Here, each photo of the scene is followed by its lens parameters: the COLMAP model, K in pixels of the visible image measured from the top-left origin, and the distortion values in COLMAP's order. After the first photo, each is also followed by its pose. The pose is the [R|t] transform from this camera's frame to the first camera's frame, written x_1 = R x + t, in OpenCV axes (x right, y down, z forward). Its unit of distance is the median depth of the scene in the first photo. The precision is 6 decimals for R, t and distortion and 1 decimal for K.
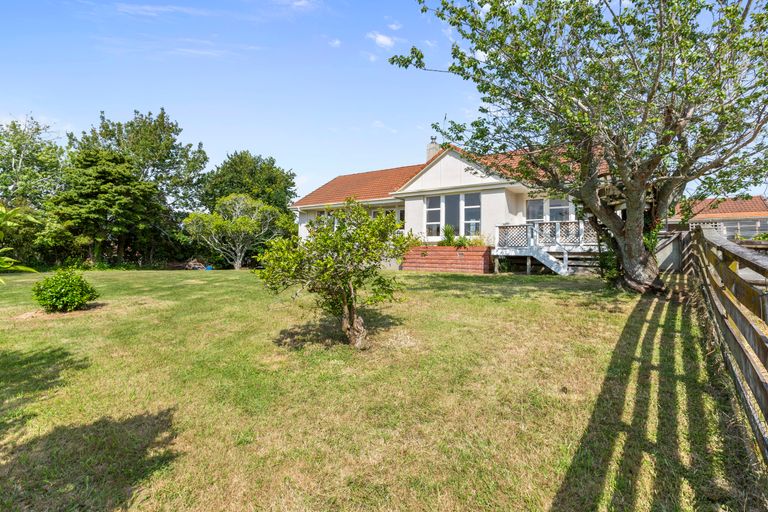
lens RADIAL K [[349.4, 0, 386.3], [0, 349.4, 252.5], [0, 0, 1]] dist [0.005107, 0.000481]
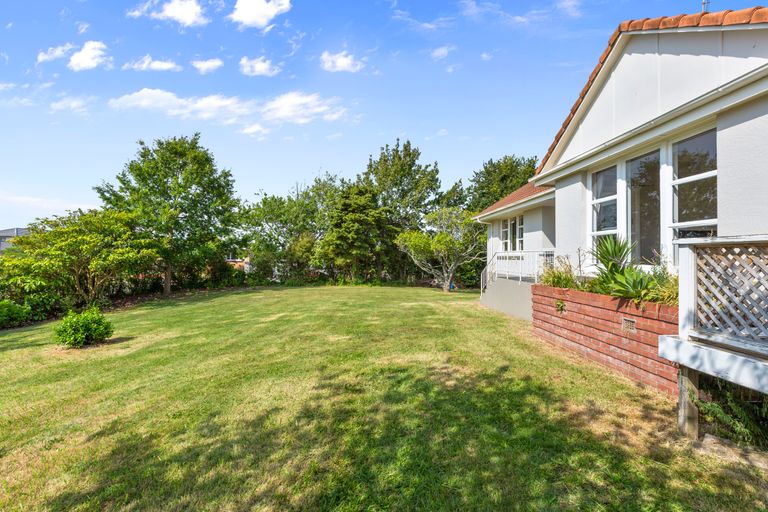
lens RADIAL K [[349.4, 0, 385.7], [0, 349.4, 258.3], [0, 0, 1]] dist [0.005107, 0.000481]
pose [[0.606693, -0.004116, -0.794926, 0.305730], [-0.009809, 0.999872, -0.012664, -0.044520], [0.794876, 0.015481, 0.606574, 0.530107]]
